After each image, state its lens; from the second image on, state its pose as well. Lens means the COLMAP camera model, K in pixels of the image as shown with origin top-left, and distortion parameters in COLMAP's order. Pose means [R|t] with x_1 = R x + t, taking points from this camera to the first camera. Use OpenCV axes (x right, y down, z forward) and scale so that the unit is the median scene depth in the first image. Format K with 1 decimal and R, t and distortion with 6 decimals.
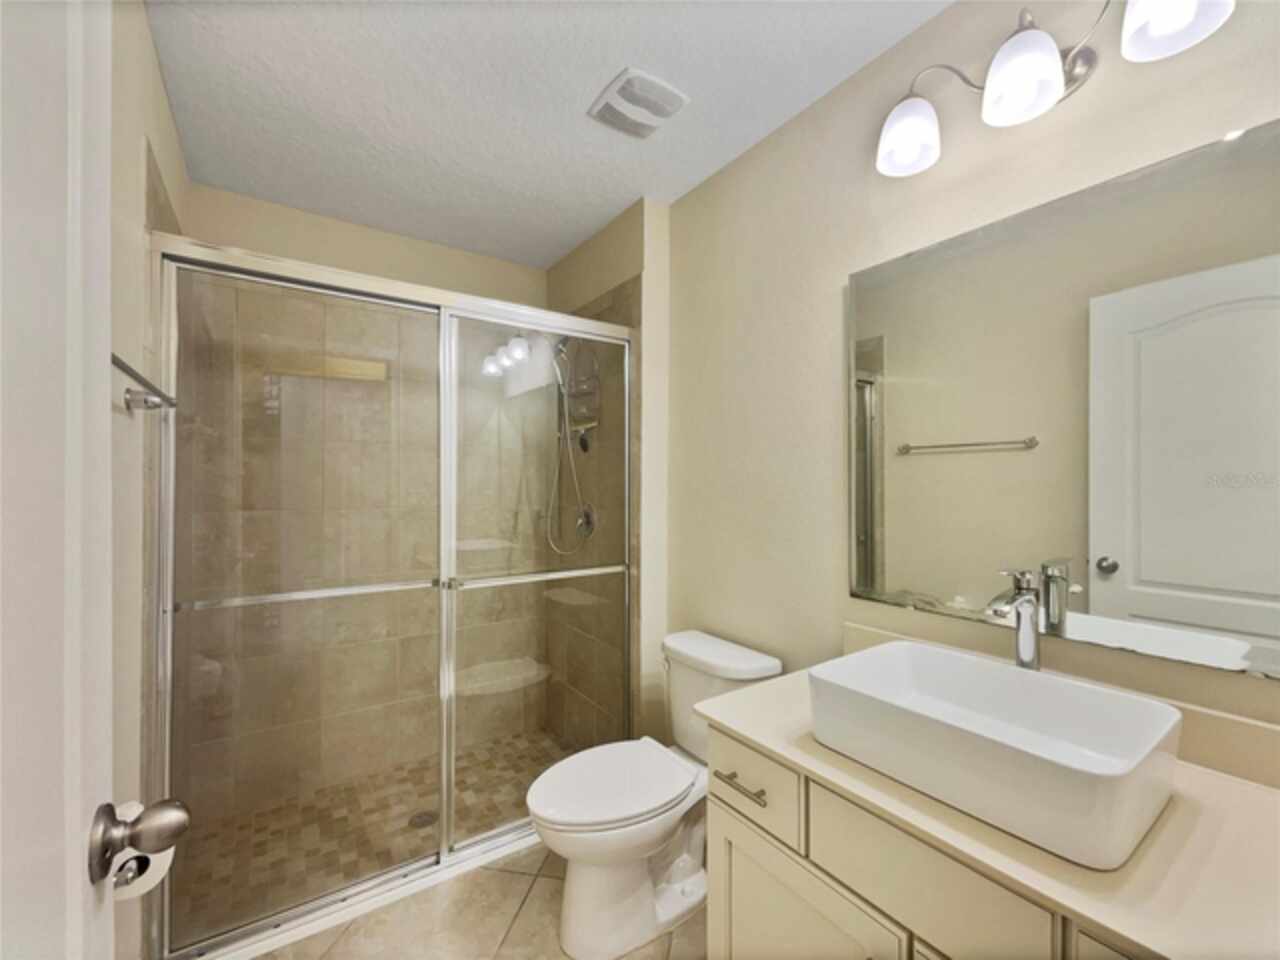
lens RADIAL K [[526.6, 0, 644.7], [0, 526.6, 478.1], [0, 0, 1]] dist [0.000826, 0.000105]
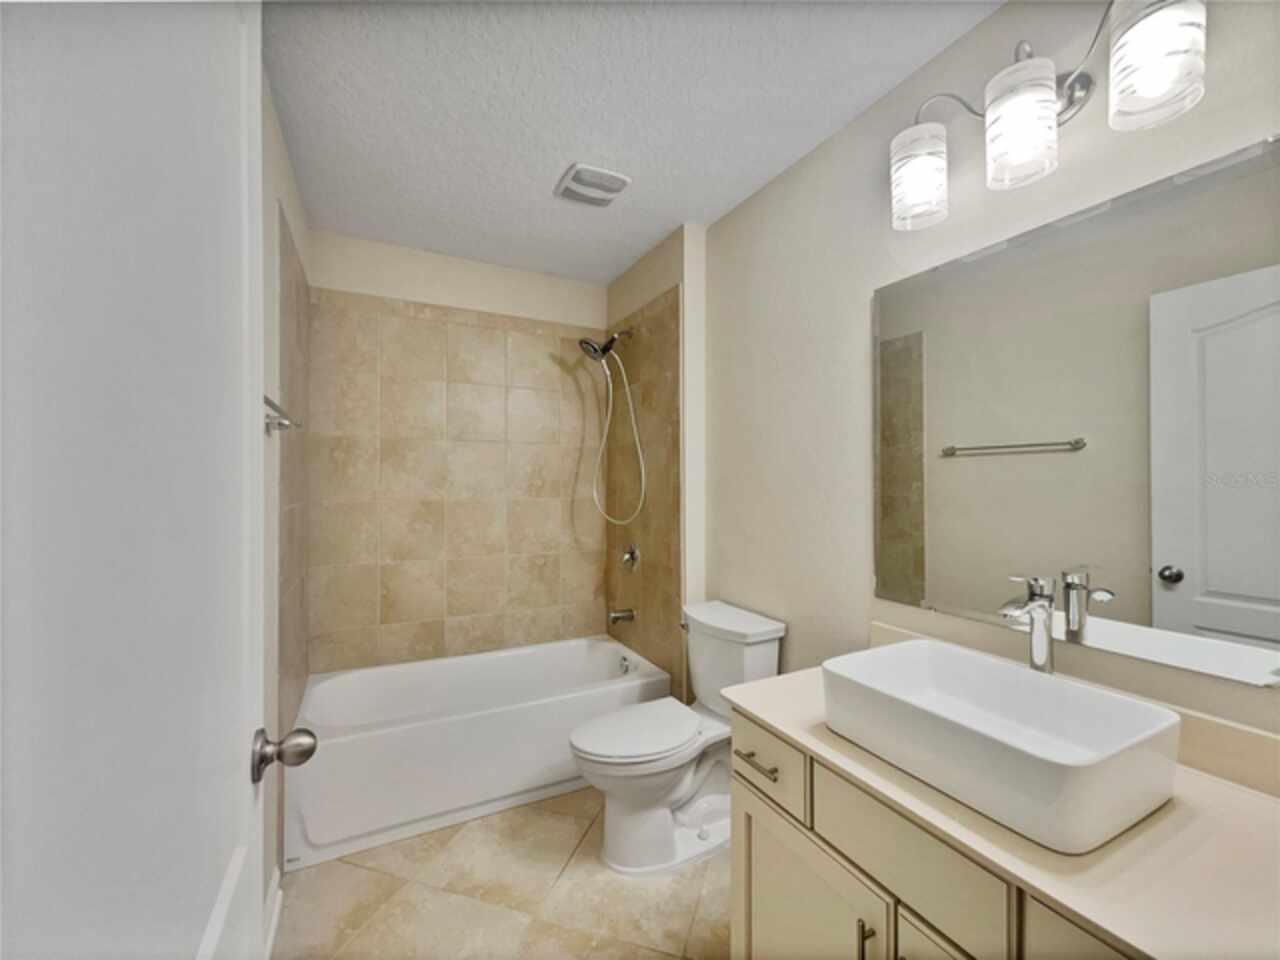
lens RADIAL K [[521.4, 0, 635.1], [0, 521.4, 482.6], [0, 0, 1]] dist [-0.000932, -0.000171]
pose [[0.988054, -0.001754, -0.154101, 0.100963], [0.003472, 0.999935, 0.010876, -0.022105], [0.154071, -0.011281, 0.987995, -0.123025]]
